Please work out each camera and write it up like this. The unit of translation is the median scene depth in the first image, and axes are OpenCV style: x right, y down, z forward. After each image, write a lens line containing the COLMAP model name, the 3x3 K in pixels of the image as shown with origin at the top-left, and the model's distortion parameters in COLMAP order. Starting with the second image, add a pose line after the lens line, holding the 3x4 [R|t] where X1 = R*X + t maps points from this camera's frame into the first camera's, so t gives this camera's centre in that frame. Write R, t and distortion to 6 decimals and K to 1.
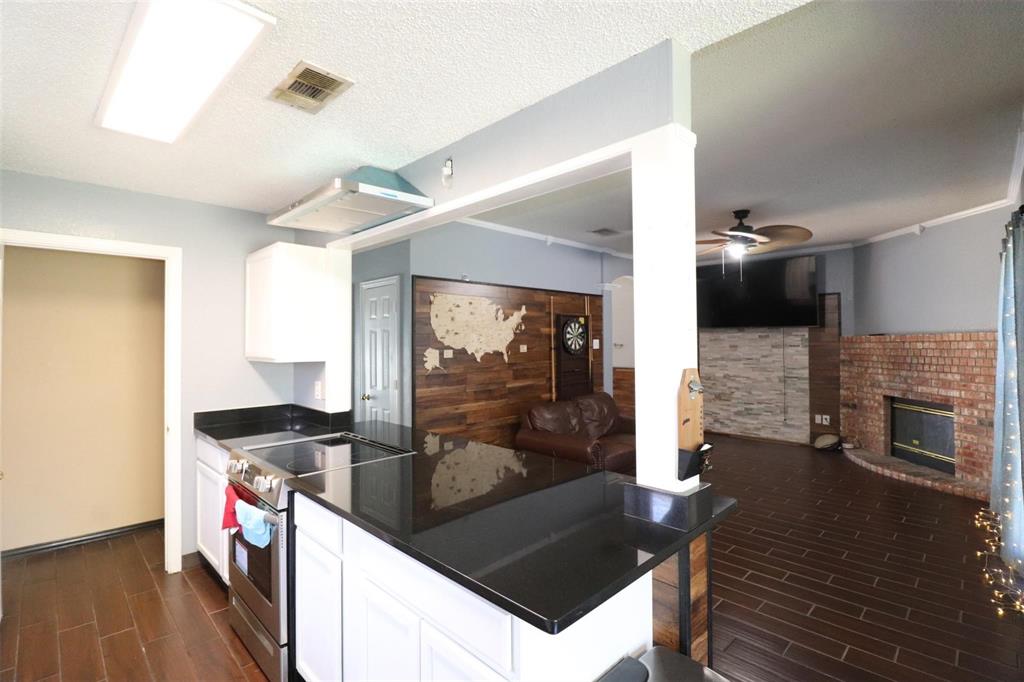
lens RADIAL K [[473.2, 0, 514.3], [0, 473.2, 329.8], [0, 0, 1]] dist [-0.016679, -0.002647]
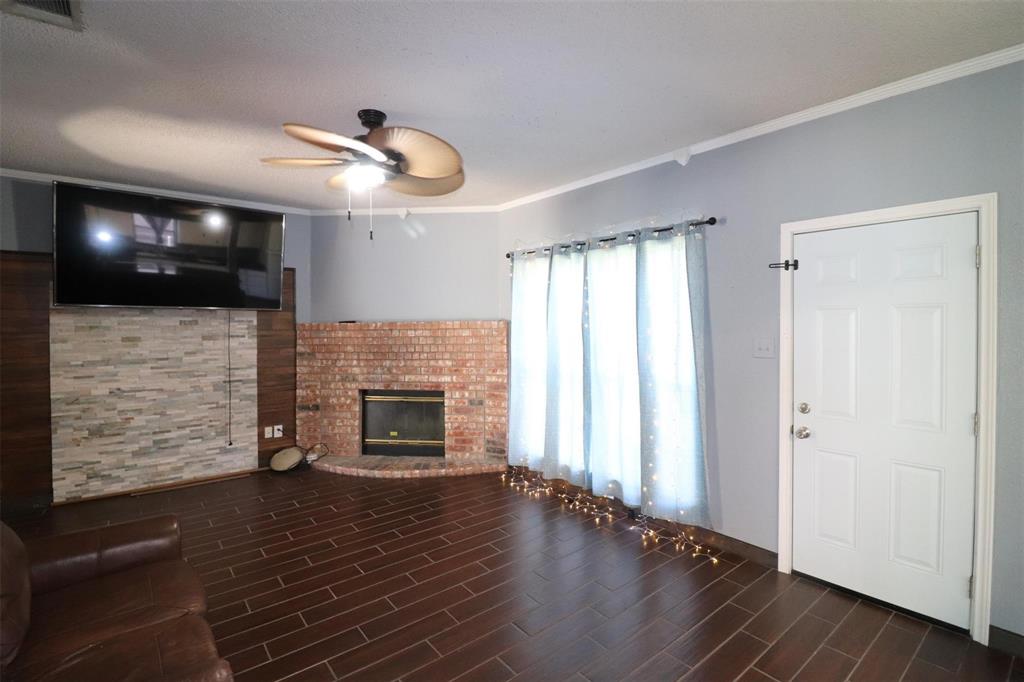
lens RADIAL K [[473.2, 0, 521.1], [0, 473.2, 327.0], [0, 0, 1]] dist [-0.016679, -0.002647]
pose [[0.089958, -0.004413, 0.995936, -0.074211], [-0.021436, 0.999750, 0.006366, 0.007351], [-0.995715, -0.021921, 0.089841, 0.559969]]
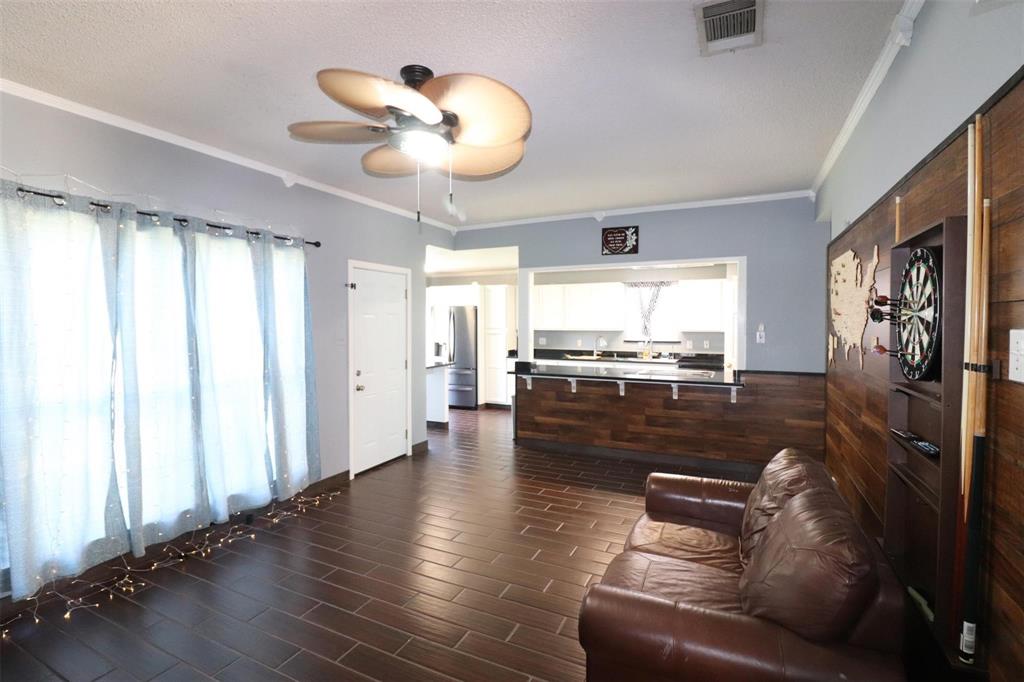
lens RADIAL K [[473.2, 0, 512.3], [0, 473.2, 334.6], [0, 0, 1]] dist [-0.016679, -0.002647]
pose [[-0.946601, 0.016969, -0.321961, 0.418529], [0.015580, 0.999855, 0.006892, 0.019300], [0.322031, 0.001508, -0.946728, 1.135479]]
